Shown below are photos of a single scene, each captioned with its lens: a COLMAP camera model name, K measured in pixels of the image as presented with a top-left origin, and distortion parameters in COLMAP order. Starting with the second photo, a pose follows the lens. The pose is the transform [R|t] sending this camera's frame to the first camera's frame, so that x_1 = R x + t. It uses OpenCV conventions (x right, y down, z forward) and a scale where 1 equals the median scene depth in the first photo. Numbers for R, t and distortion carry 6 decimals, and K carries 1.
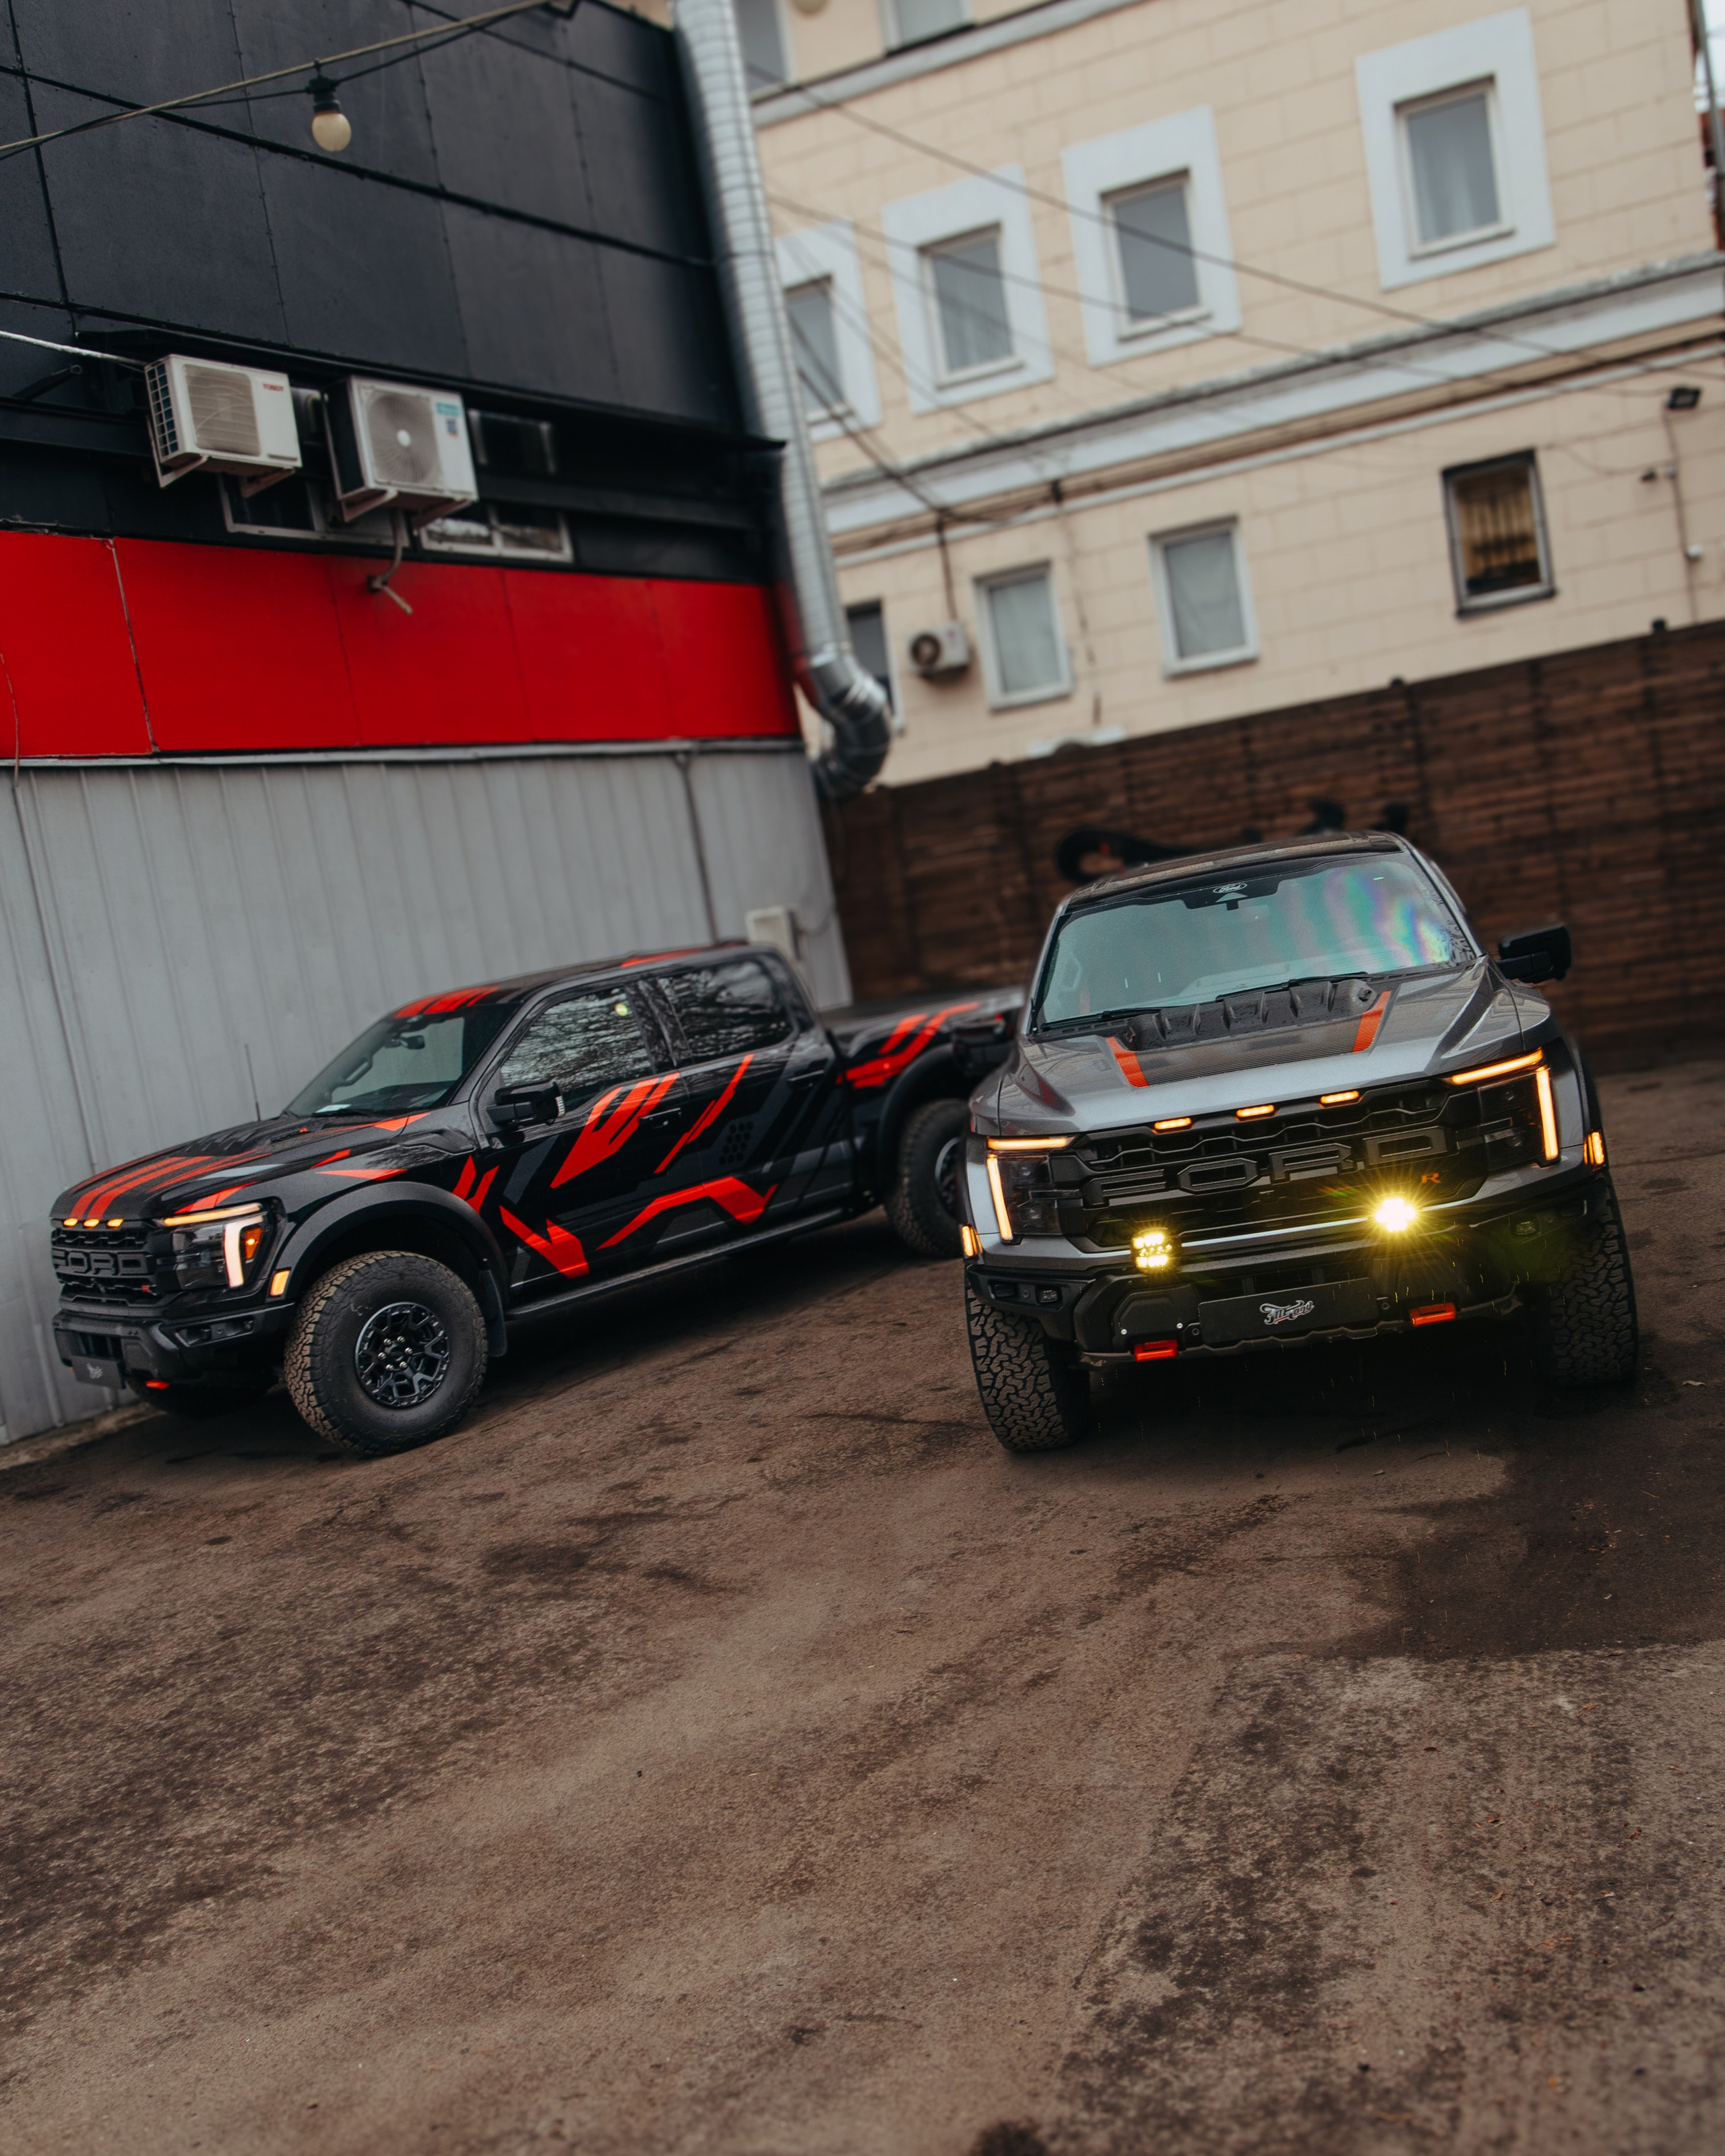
lens RADIAL K [[1922.1, 0, 881.6], [0, 1922.1, 1115.5], [0, 0, 1]] dist [0.009809, 0.008925]
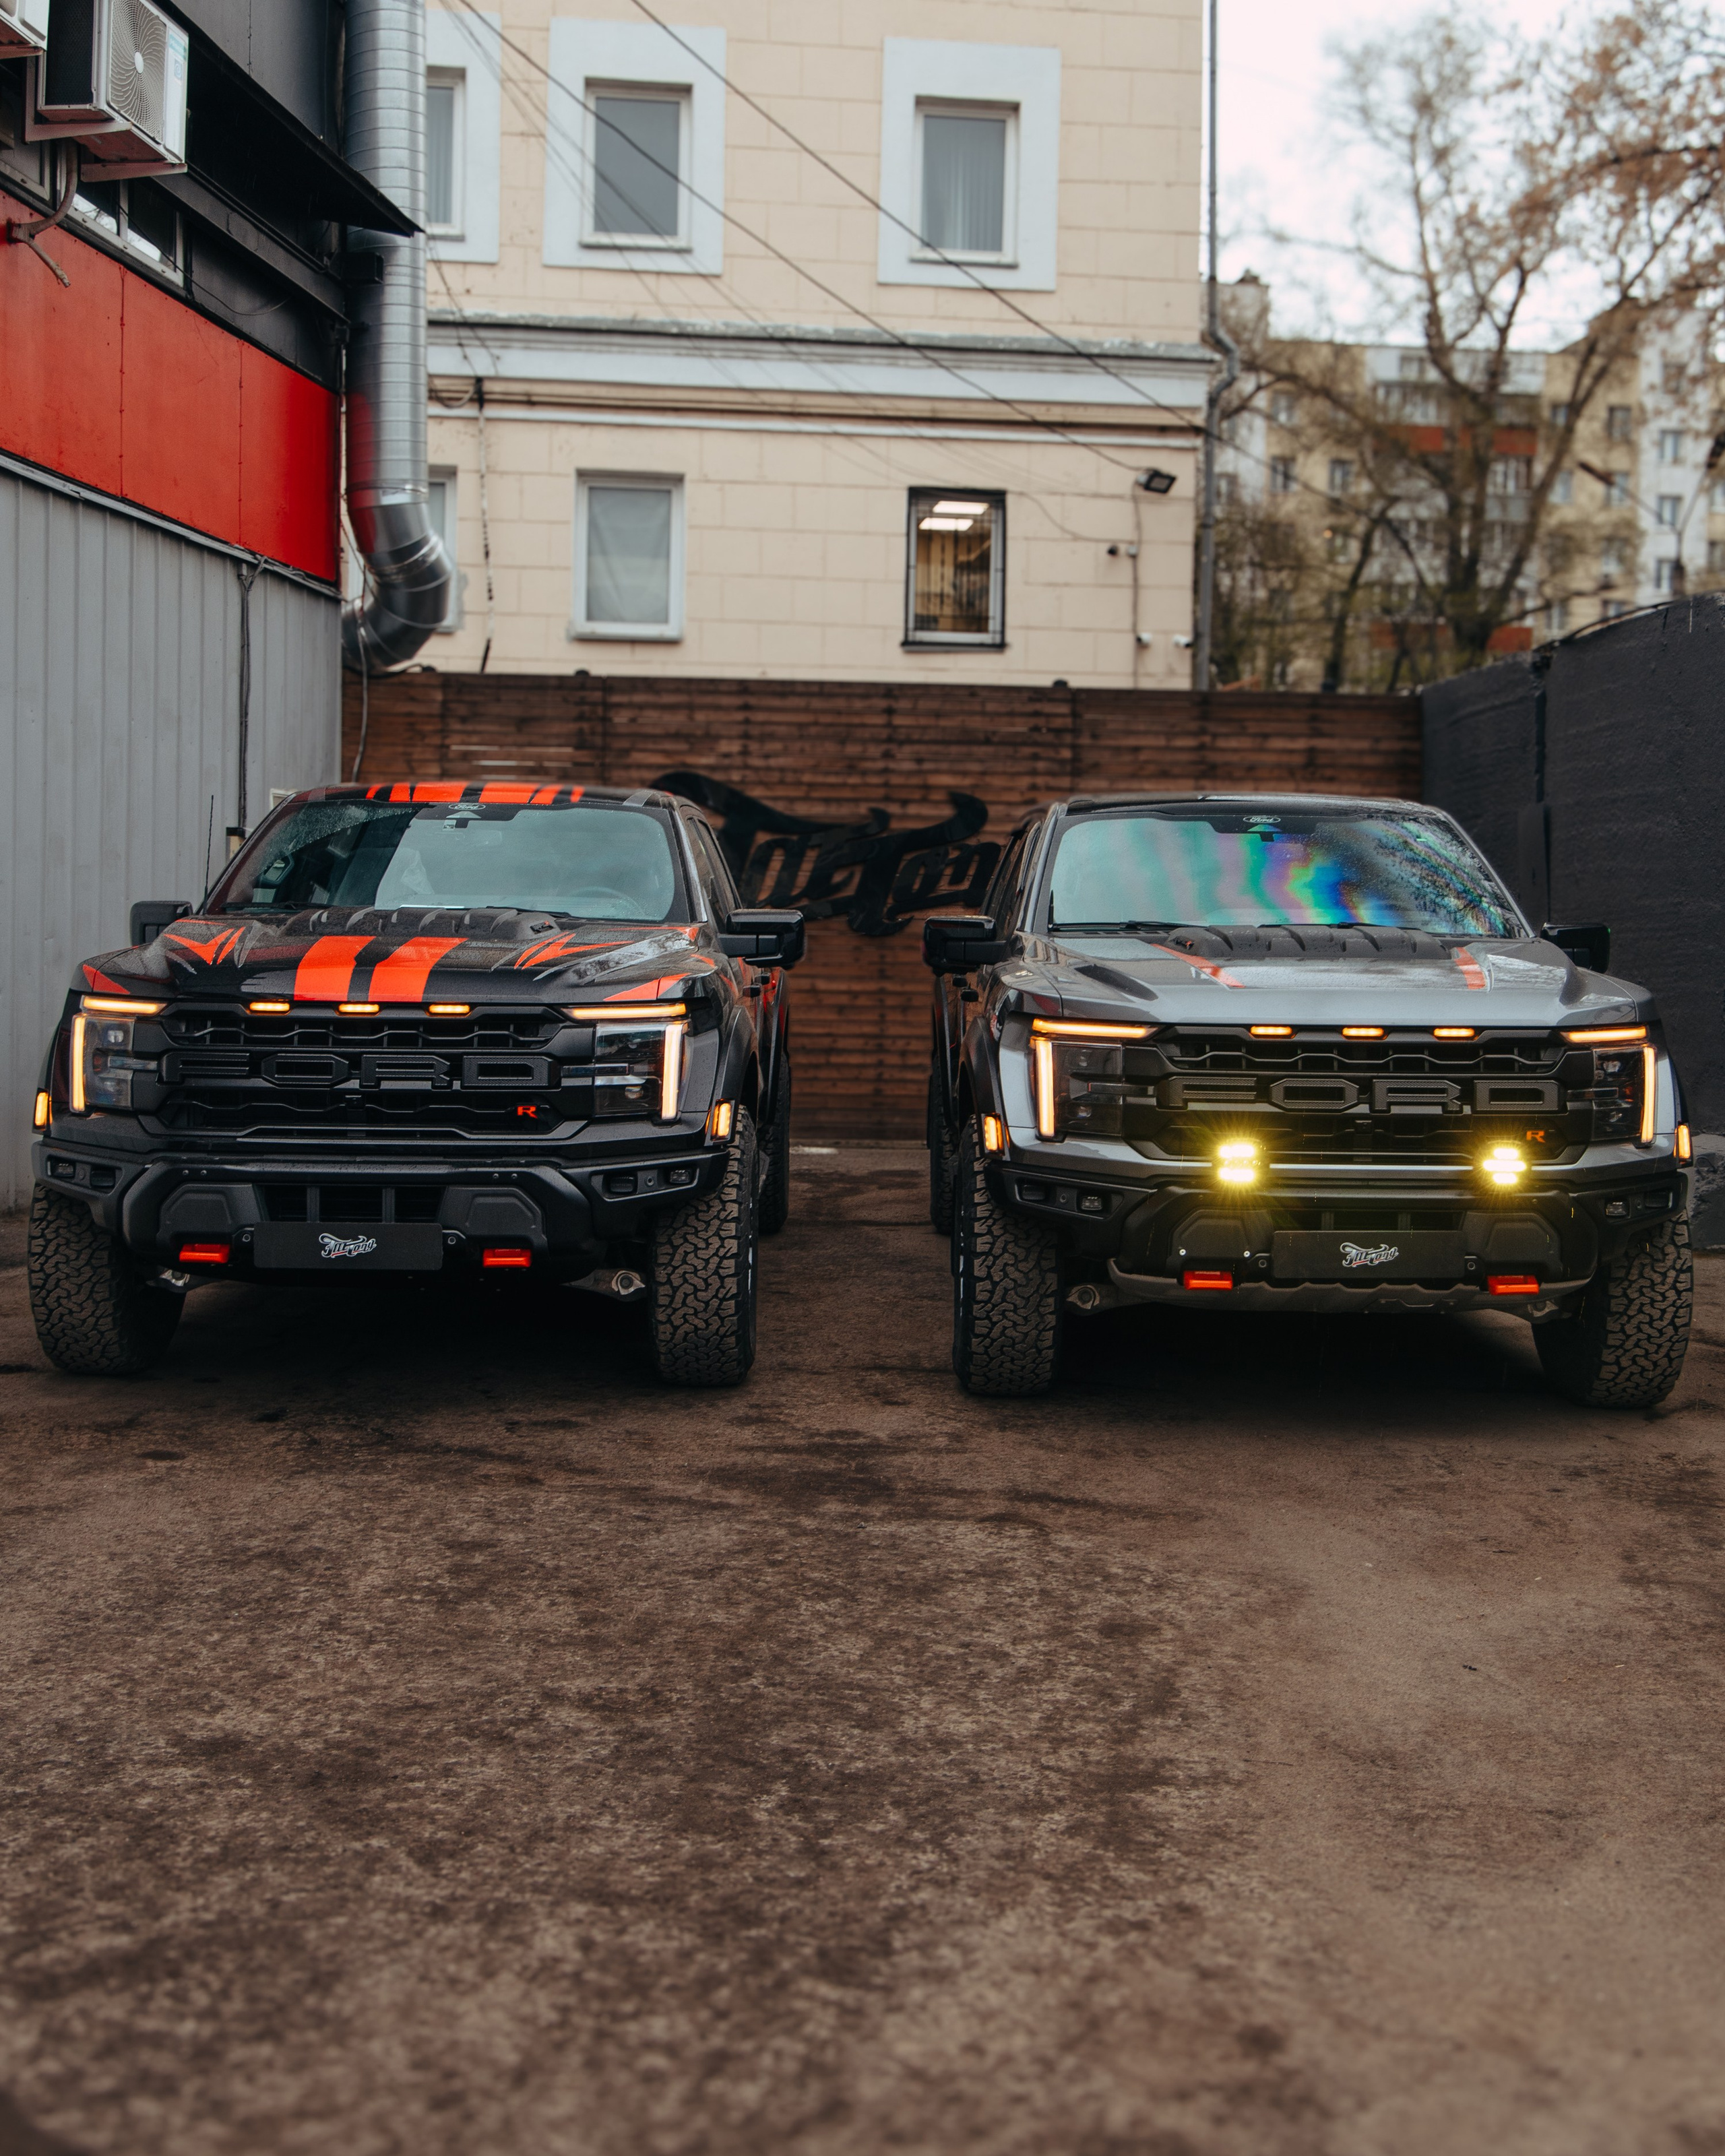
lens RADIAL K [[2353.1, 0, 838.2], [0, 2353.1, 962.1], [0, 0, 1]] dist [-0.008532, 0.036808]
pose [[0.880094, 0.175015, 0.441366, -0.480376], [-0.122007, 0.981732, -0.146001, 0.128344], [-0.458855, 0.074645, 0.885370, 0.125446]]
